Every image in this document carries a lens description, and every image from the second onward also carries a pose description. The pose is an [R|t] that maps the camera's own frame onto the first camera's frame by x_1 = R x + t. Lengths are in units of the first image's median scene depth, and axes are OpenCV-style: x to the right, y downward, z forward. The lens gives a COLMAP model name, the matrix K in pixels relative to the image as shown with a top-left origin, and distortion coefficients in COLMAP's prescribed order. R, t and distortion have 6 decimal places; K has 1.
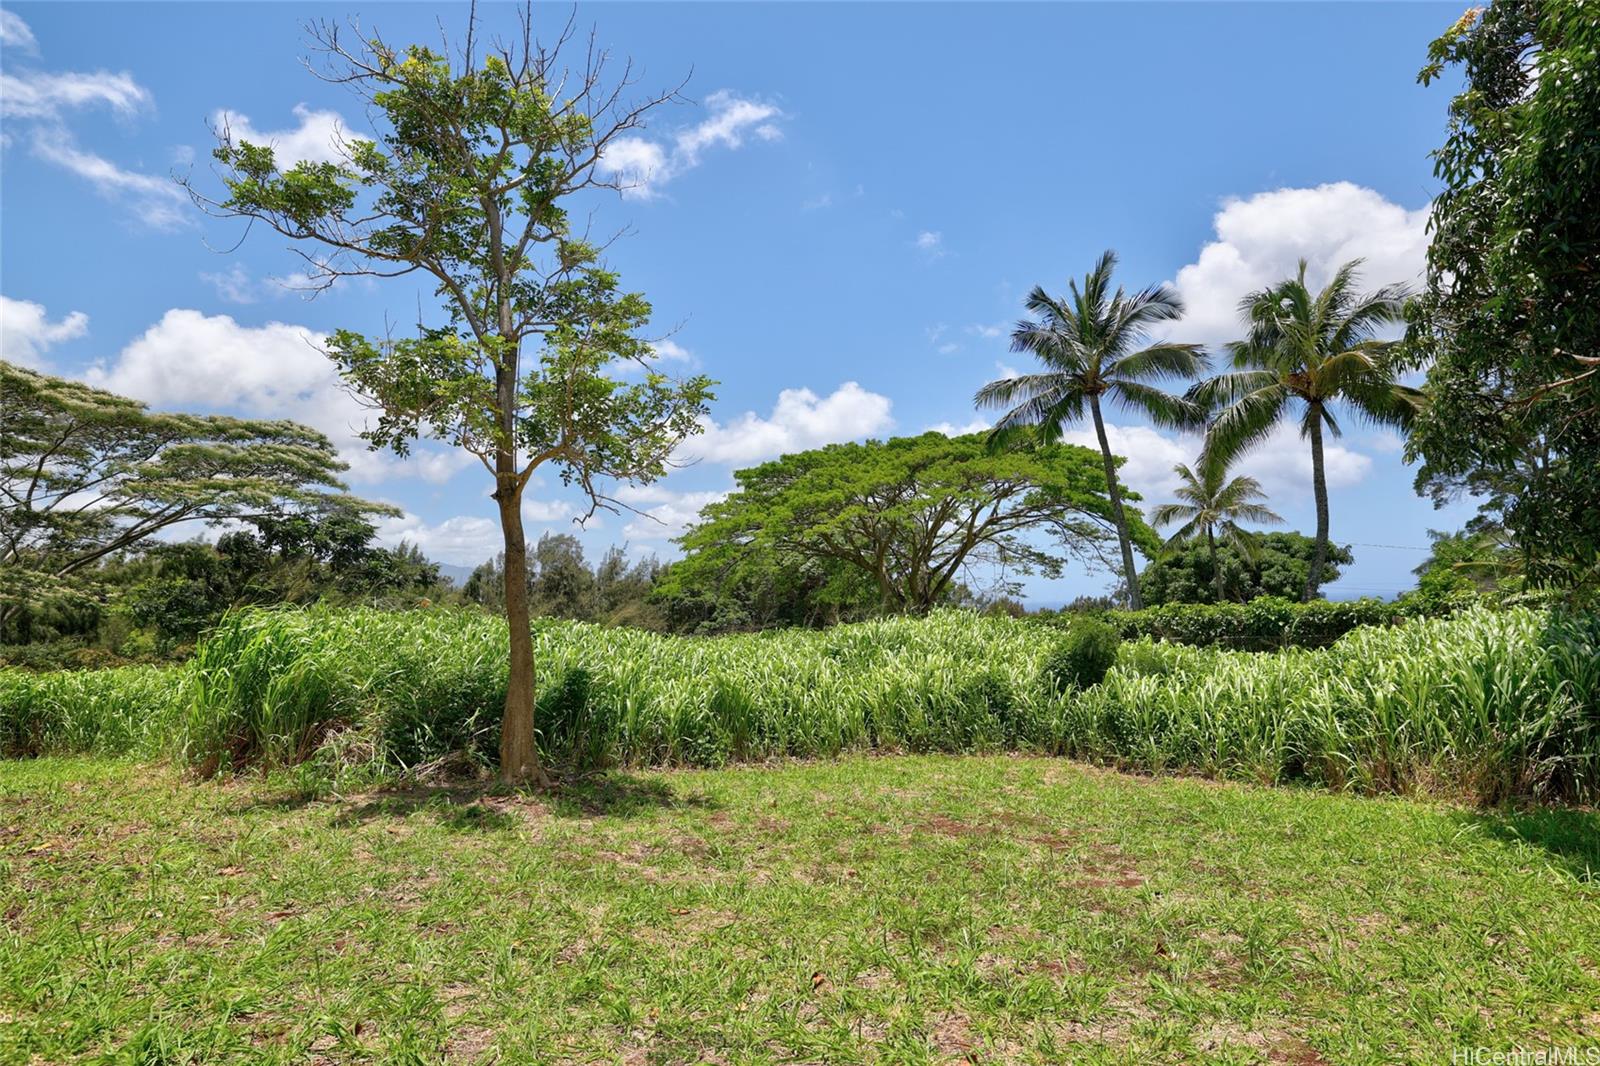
lens RADIAL K [[880.9, 0, 787.5], [0, 880.9, 531.4], [0, 0, 1]] dist [0.004035, 0.000150]
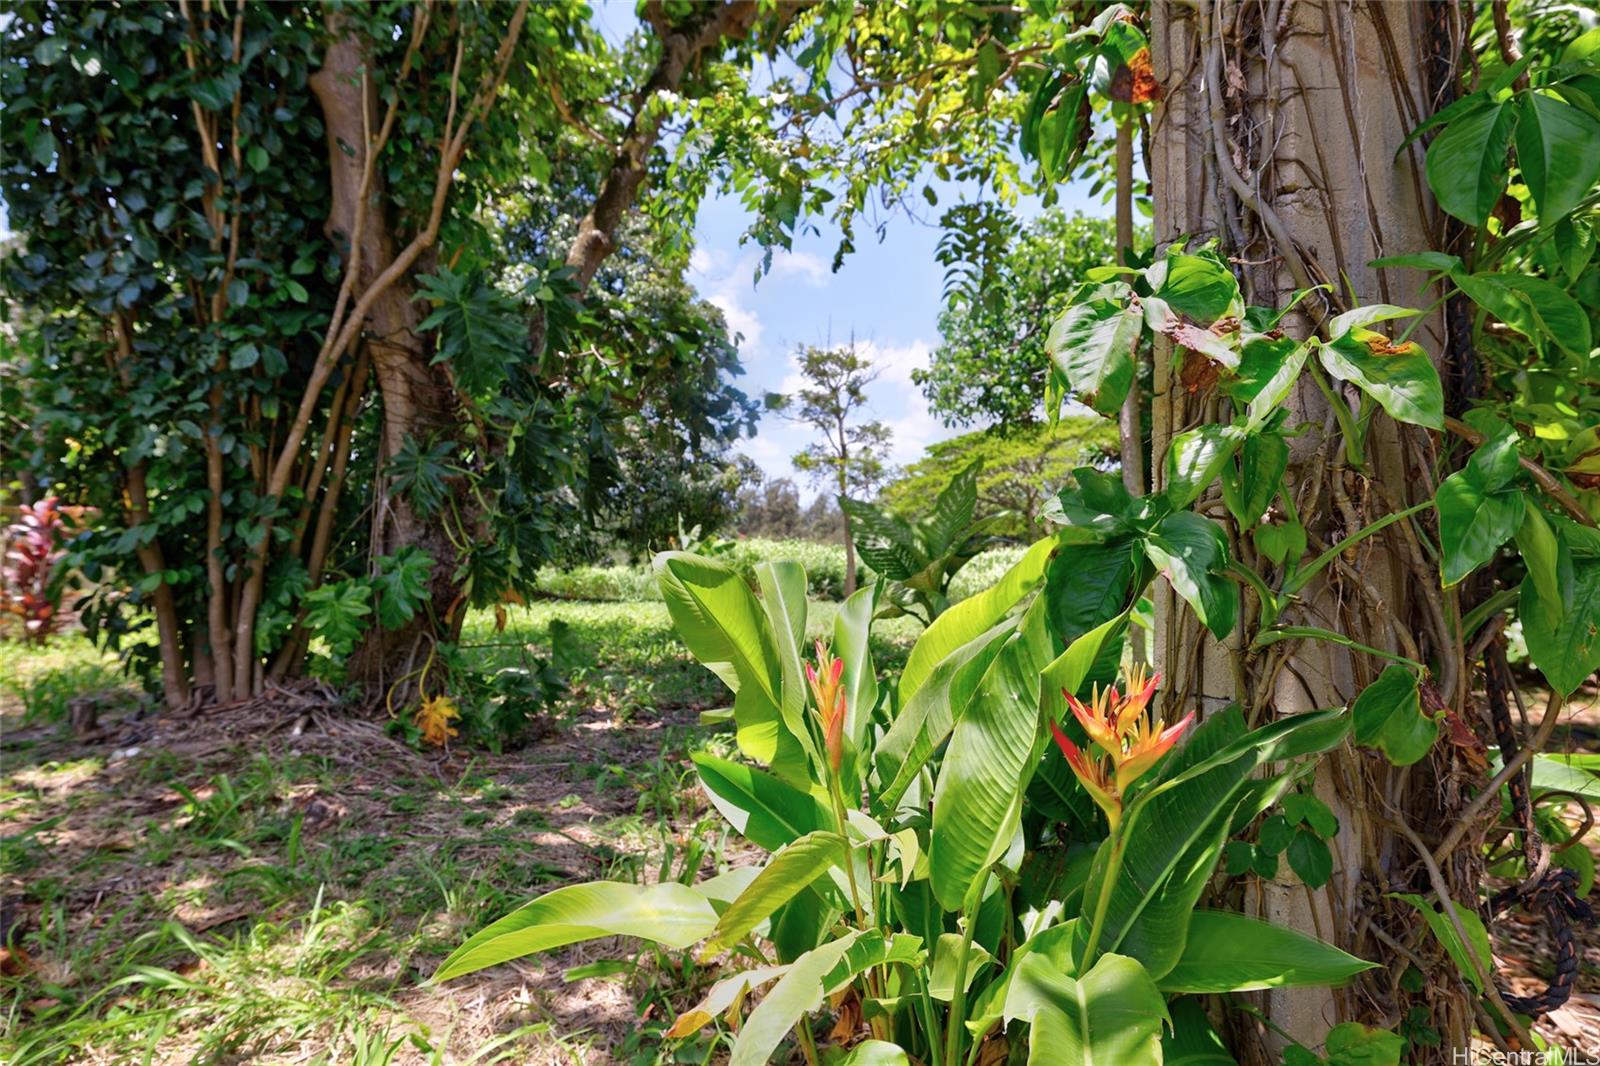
lens RADIAL K [[880.9, 0, 801.0], [0, 880.9, 535.4], [0, 0, 1]] dist [0.004035, 0.000150]
pose [[0.980521, 0.013846, -0.195925, 0.035651], [0.003147, 0.996277, 0.086156, -0.062679], [0.196388, -0.085094, 0.976827, -0.624170]]
